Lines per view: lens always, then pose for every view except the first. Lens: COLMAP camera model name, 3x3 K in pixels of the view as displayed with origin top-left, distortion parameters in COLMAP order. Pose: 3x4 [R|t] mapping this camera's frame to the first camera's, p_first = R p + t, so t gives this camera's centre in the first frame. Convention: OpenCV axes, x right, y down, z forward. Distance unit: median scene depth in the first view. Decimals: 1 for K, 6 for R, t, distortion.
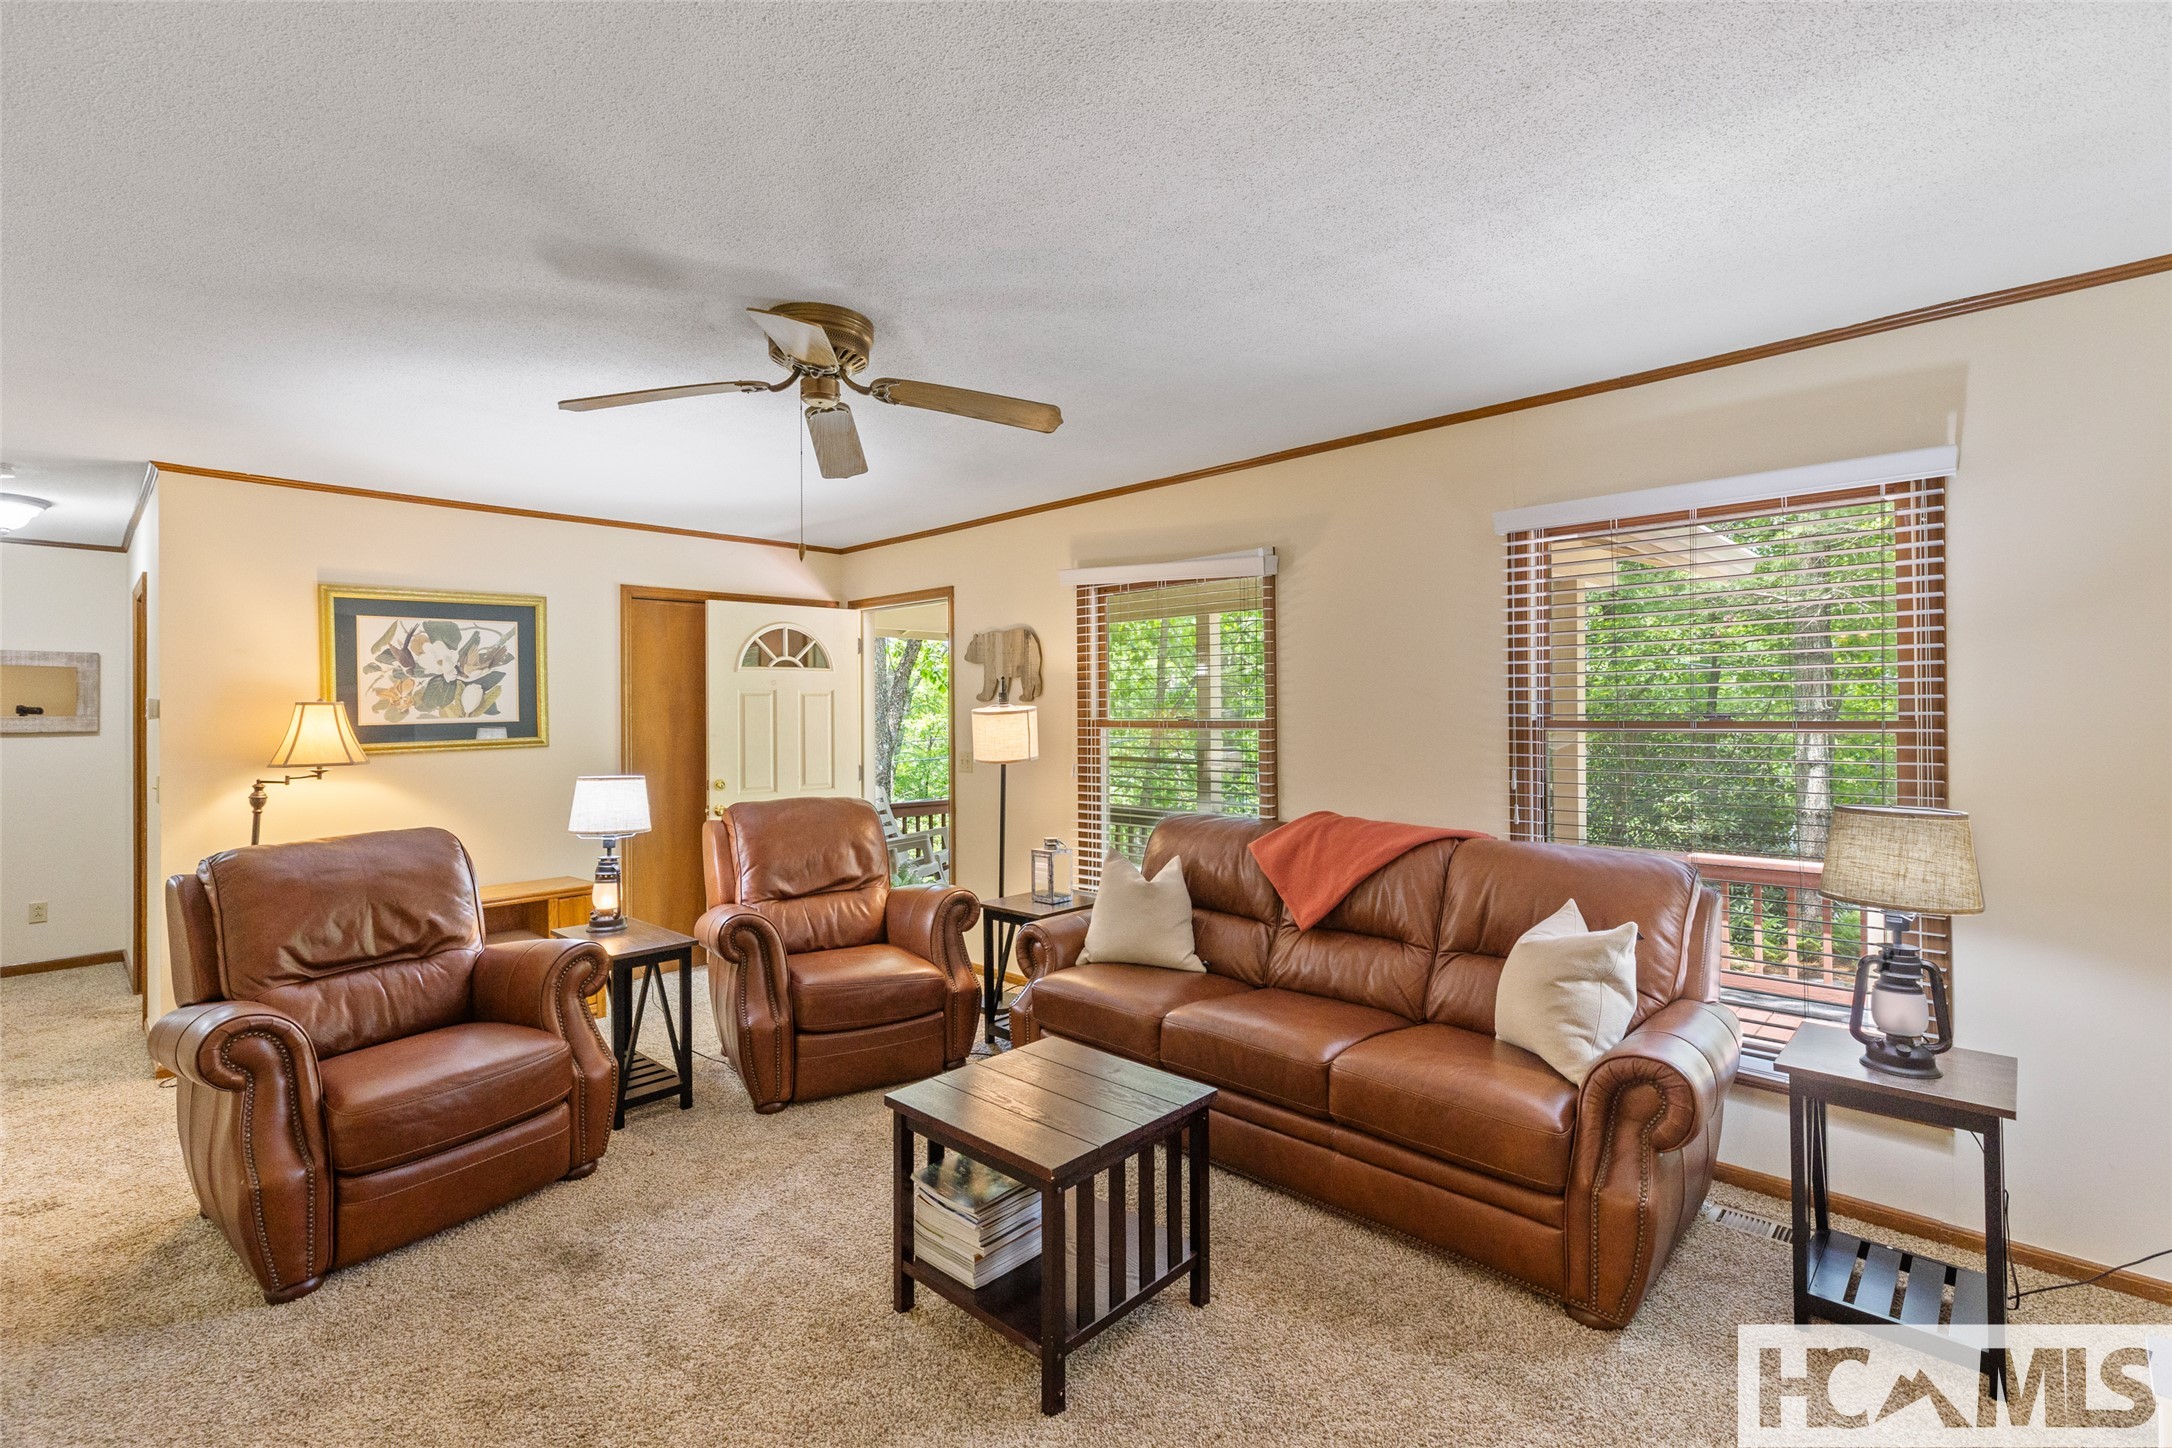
lens RADIAL K [[975.3, 0, 1093.5], [0, 975.3, 703.4], [0, 0, 1]] dist [0.002852, 0.000157]
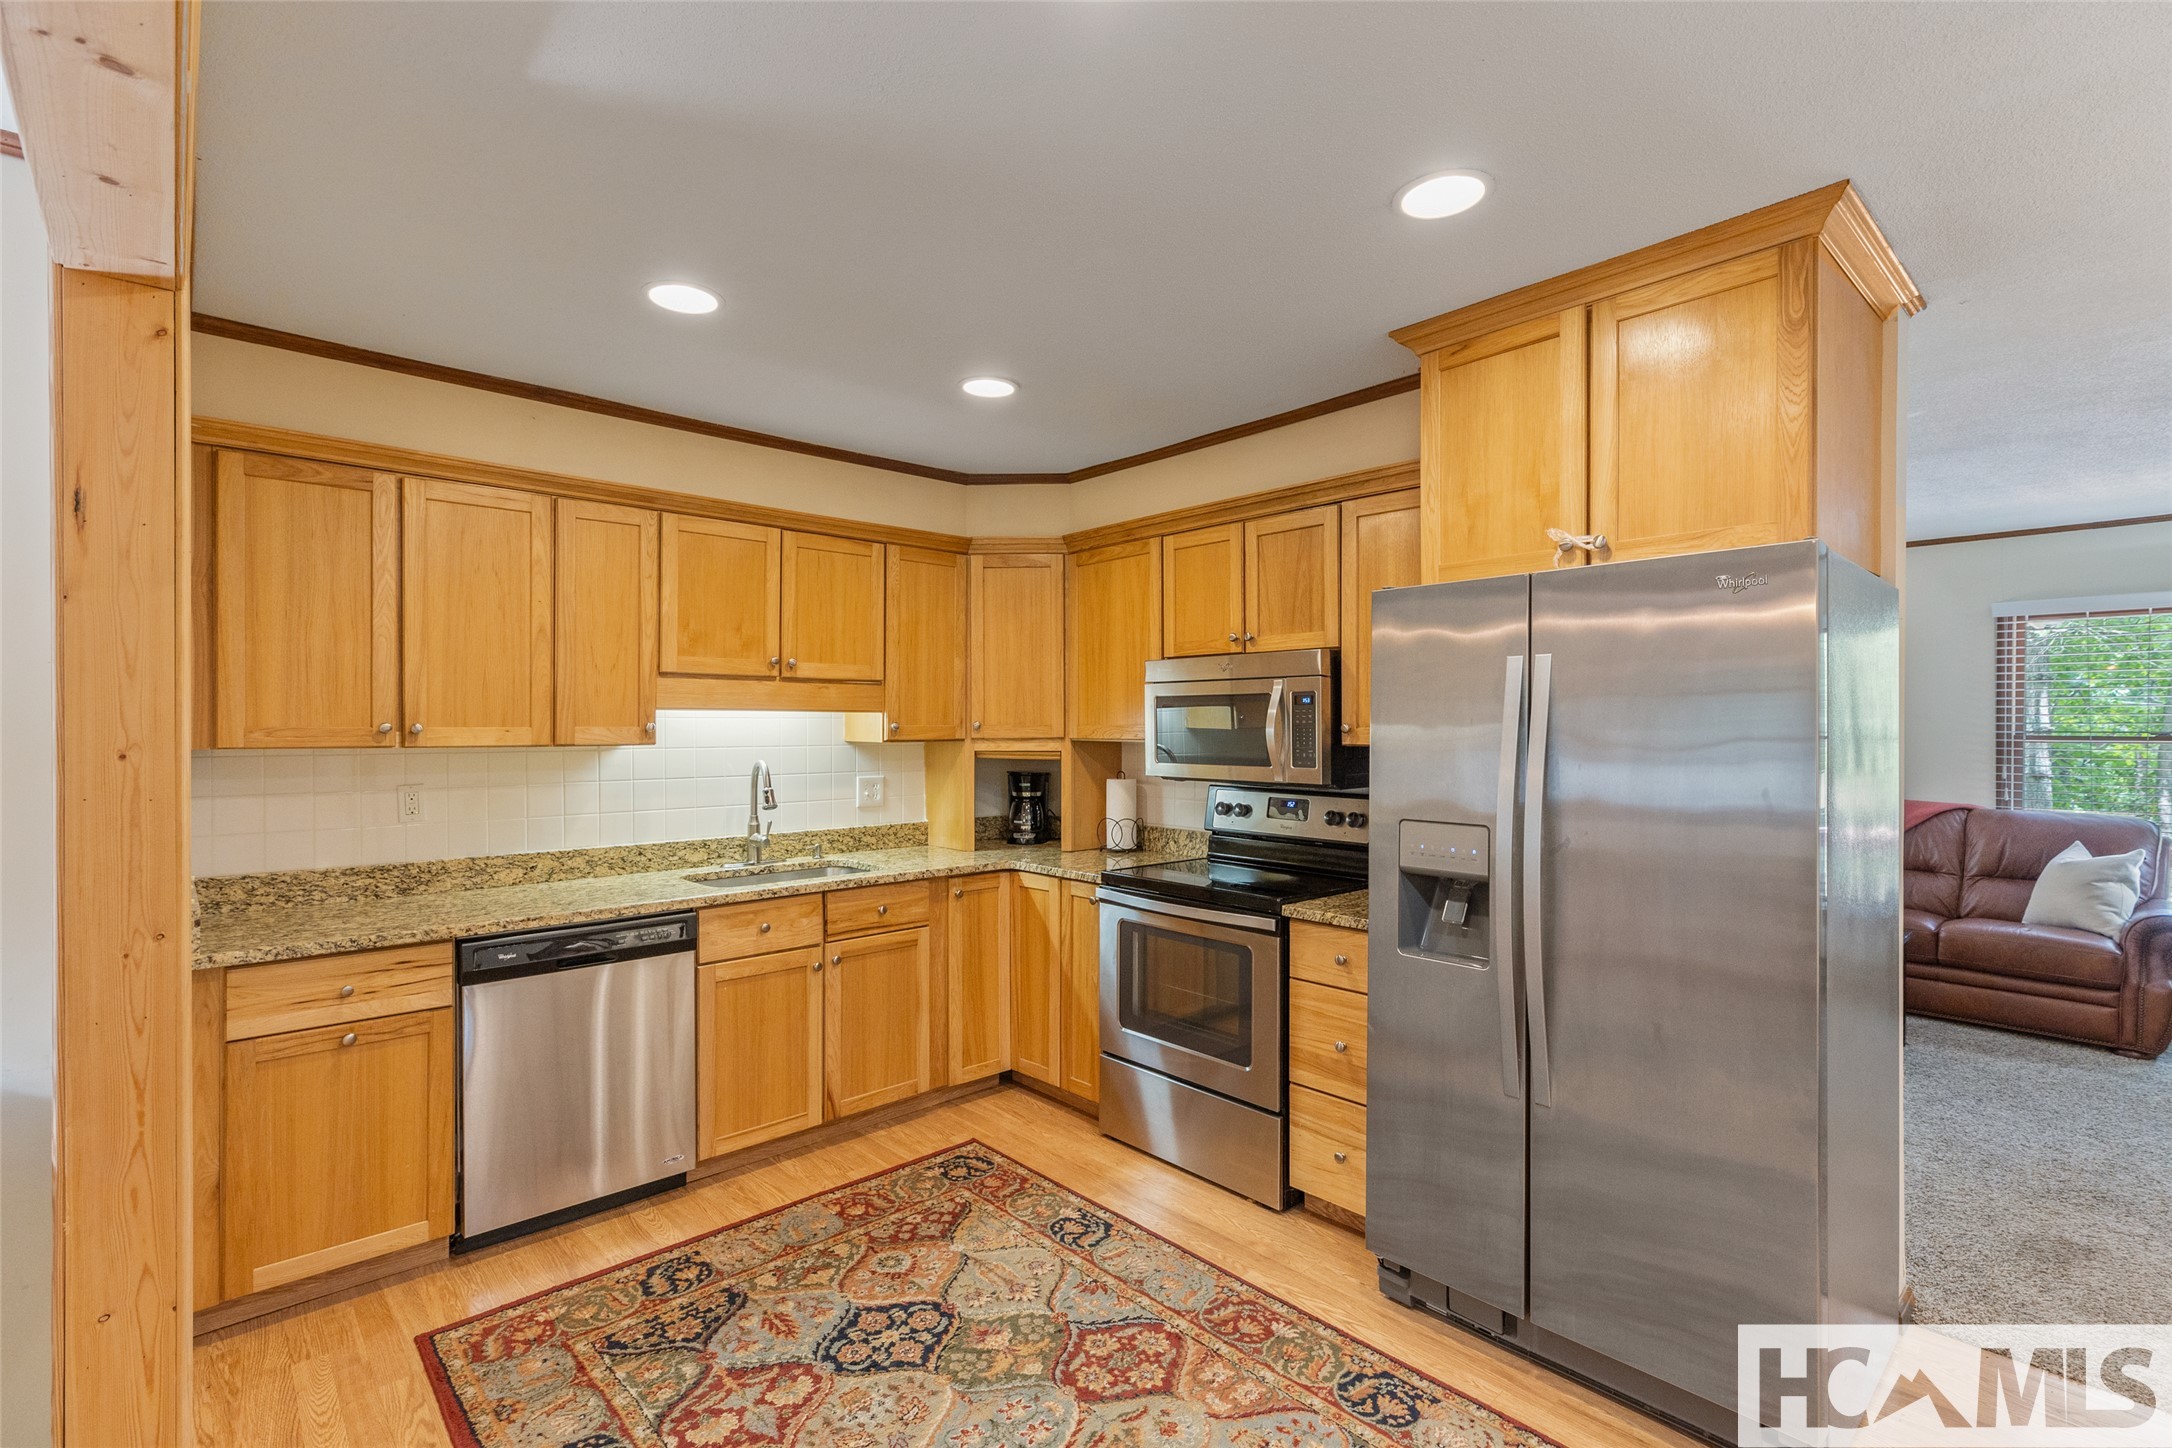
lens RADIAL K [[1000.2, 0, 1086.0], [0, 1000.2, 724.0], [0, 0, 1]] dist [0.002740, -0.000226]
pose [[0.997577, 0.010137, -0.068828, -1.223106], [-0.009615, 0.999922, 0.007916, 0.001565], [0.068903, -0.007235, 0.997597, -0.935751]]
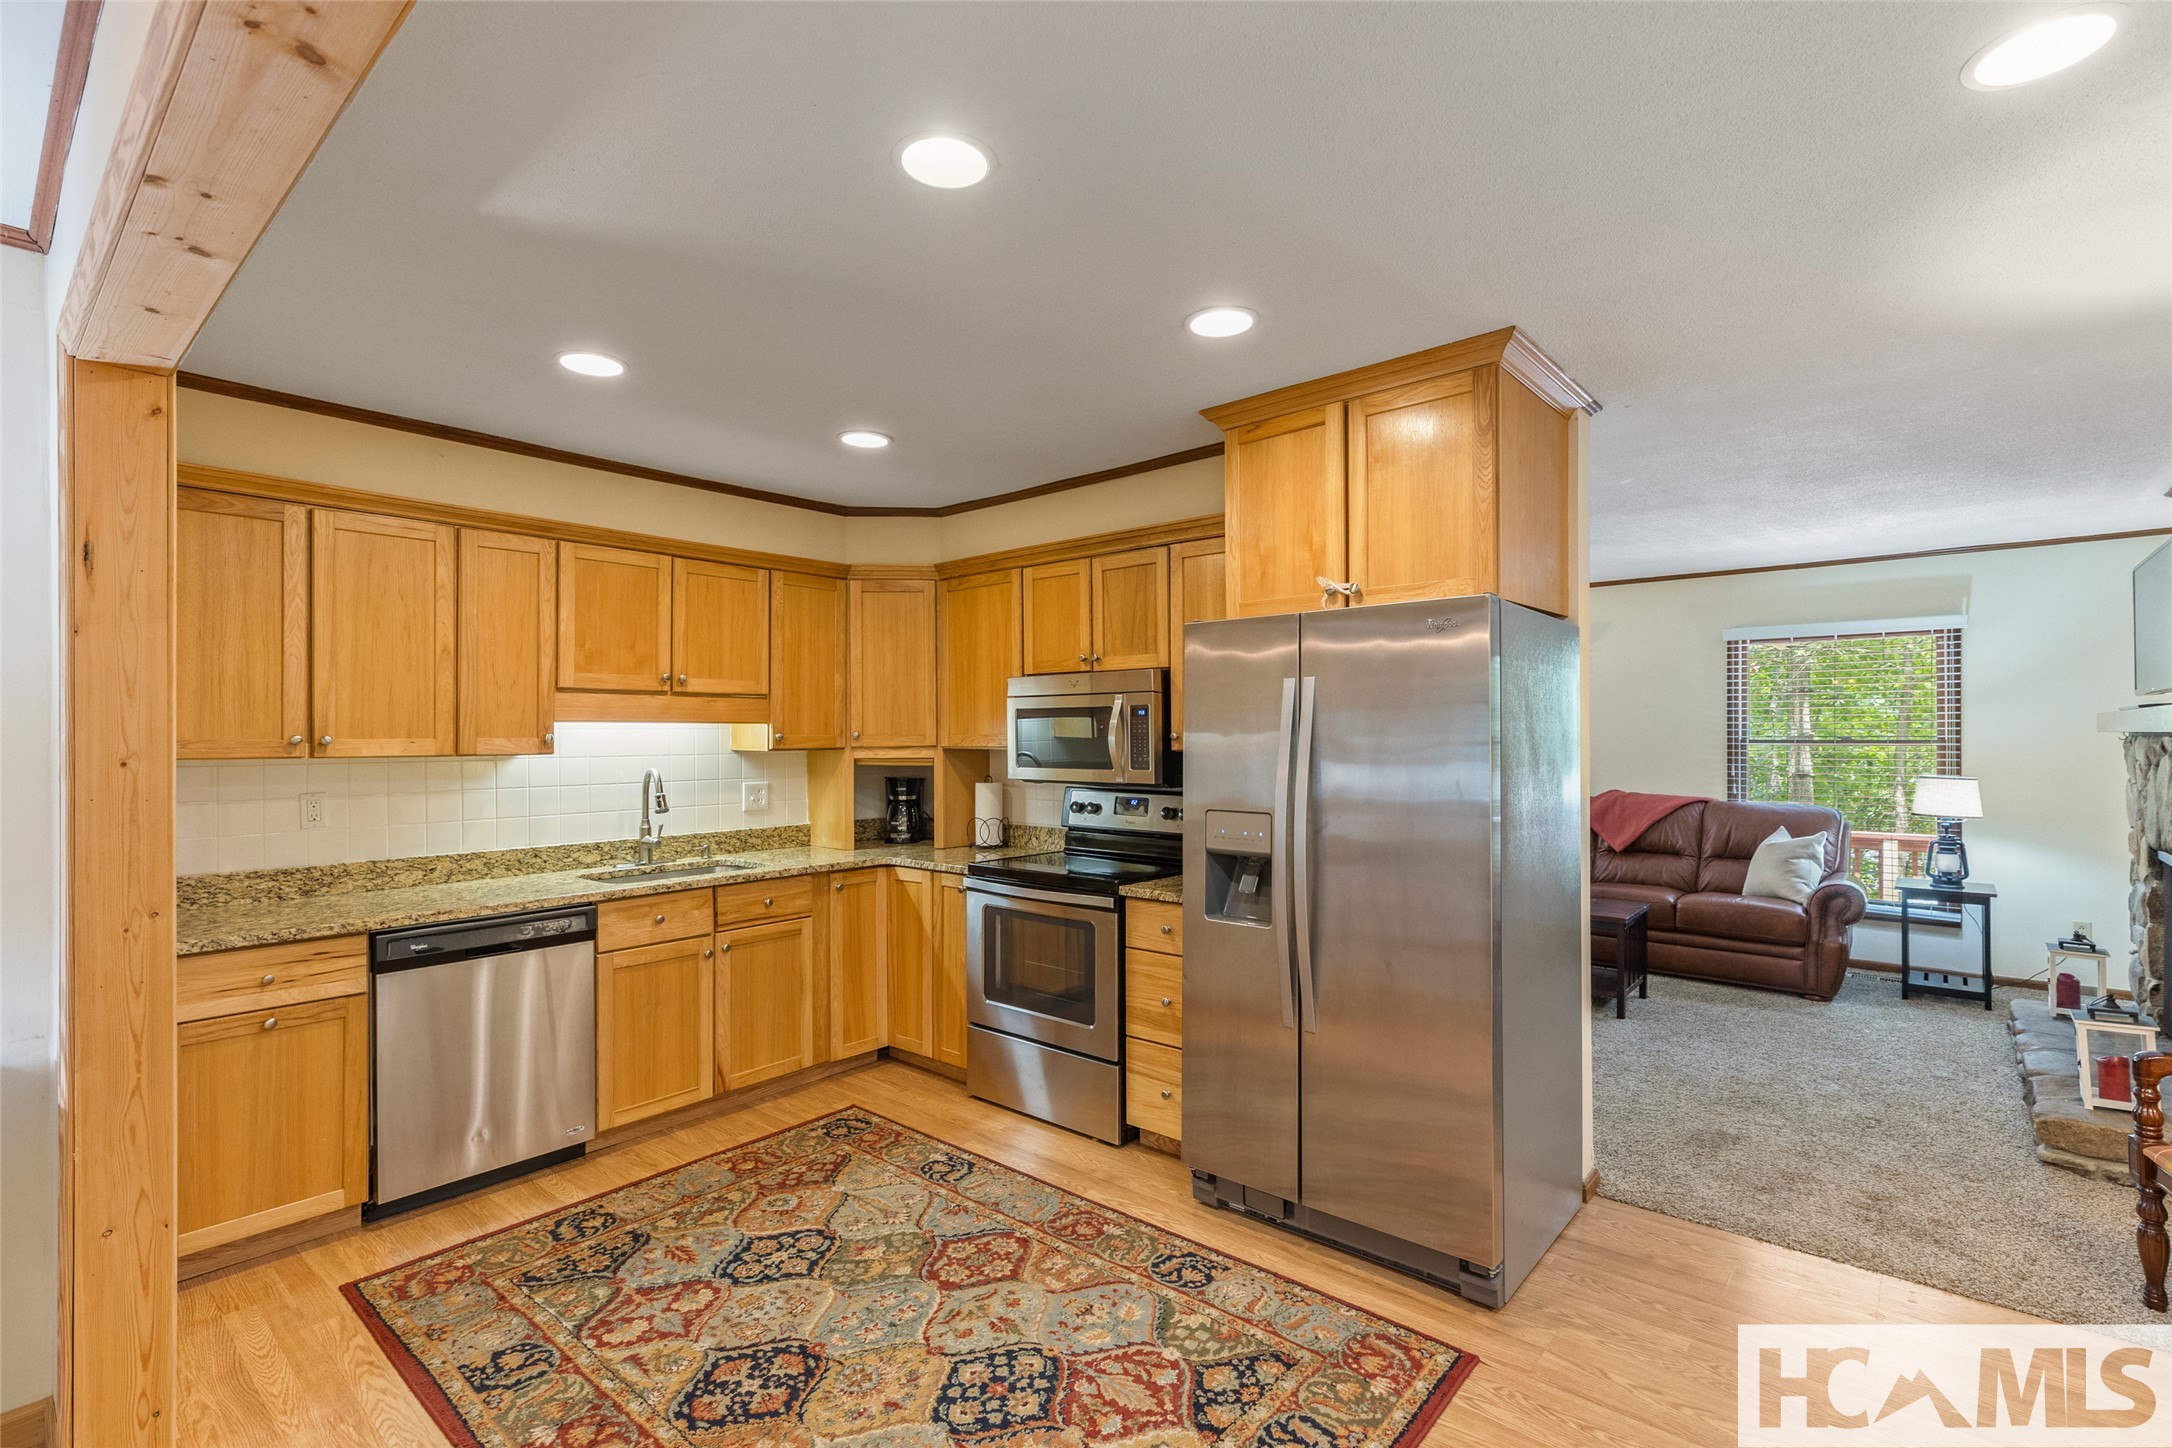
lens RADIAL K [[999.3, 0, 1096.1], [0, 999.3, 726.3], [0, 0, 1]] dist [0.002652, 0.000092]
pose [[0.998468, 0.006166, 0.054995, -1.182660], [-0.006180, 0.999981, 0.000086, -0.000181], [-0.054993, -0.000426, 0.998487, -1.129444]]
